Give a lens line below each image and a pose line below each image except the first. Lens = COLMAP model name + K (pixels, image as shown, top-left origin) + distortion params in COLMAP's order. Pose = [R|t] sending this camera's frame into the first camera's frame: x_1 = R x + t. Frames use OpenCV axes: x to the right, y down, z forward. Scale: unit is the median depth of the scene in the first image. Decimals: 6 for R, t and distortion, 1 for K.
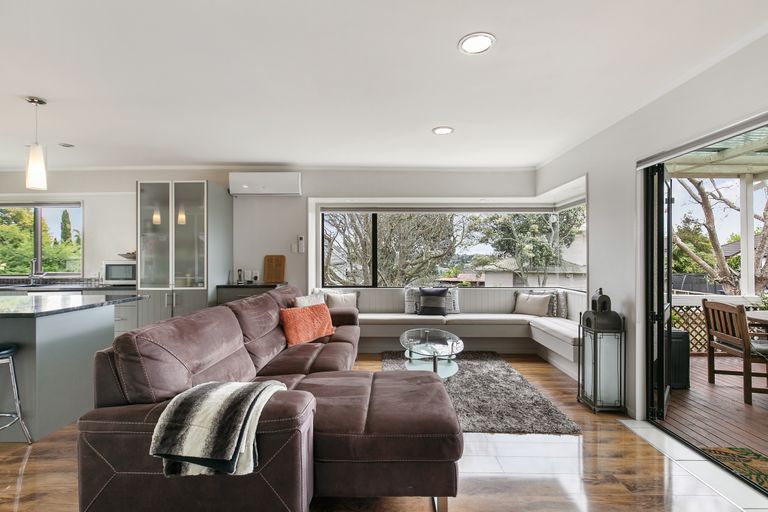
lens RADIAL K [[351.8, 0, 385.3], [0, 351.8, 254.5], [0, 0, 1]] dist [0.008495, -0.002488]
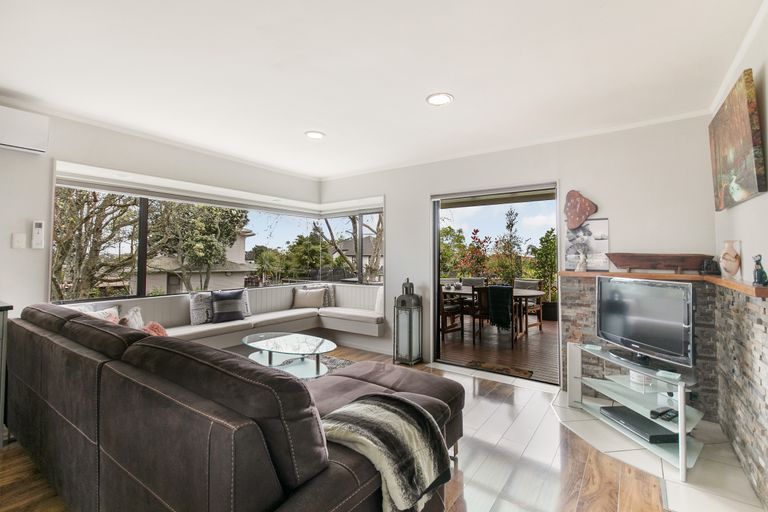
lens RADIAL K [[351.8, 0, 381.1], [0, 351.8, 240.7], [0, 0, 1]] dist [0.008495, -0.002488]
pose [[0.569672, 0.037643, 0.821010, -0.375541], [-0.007265, 0.999142, -0.040769, 0.001700], [-0.821840, 0.017261, 0.569457, 0.163880]]
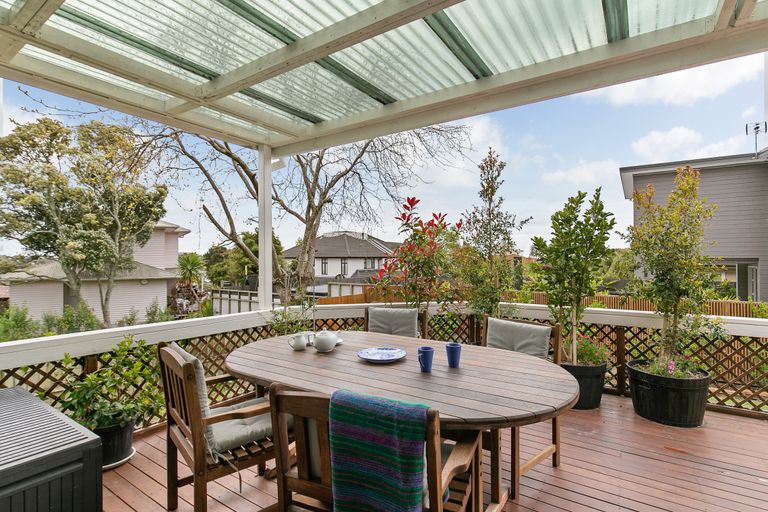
lens RADIAL K [[383.3, 0, 382.9], [0, 383.3, 254.1], [0, 0, 1]] dist [0.000267, -0.000195]
pose [[0.557766, 0.007800, 0.829962, 0.458445], [-0.003003, 0.999968, -0.007380, 0.004409], [-0.829993, 0.001624, 0.557771, 0.323207]]
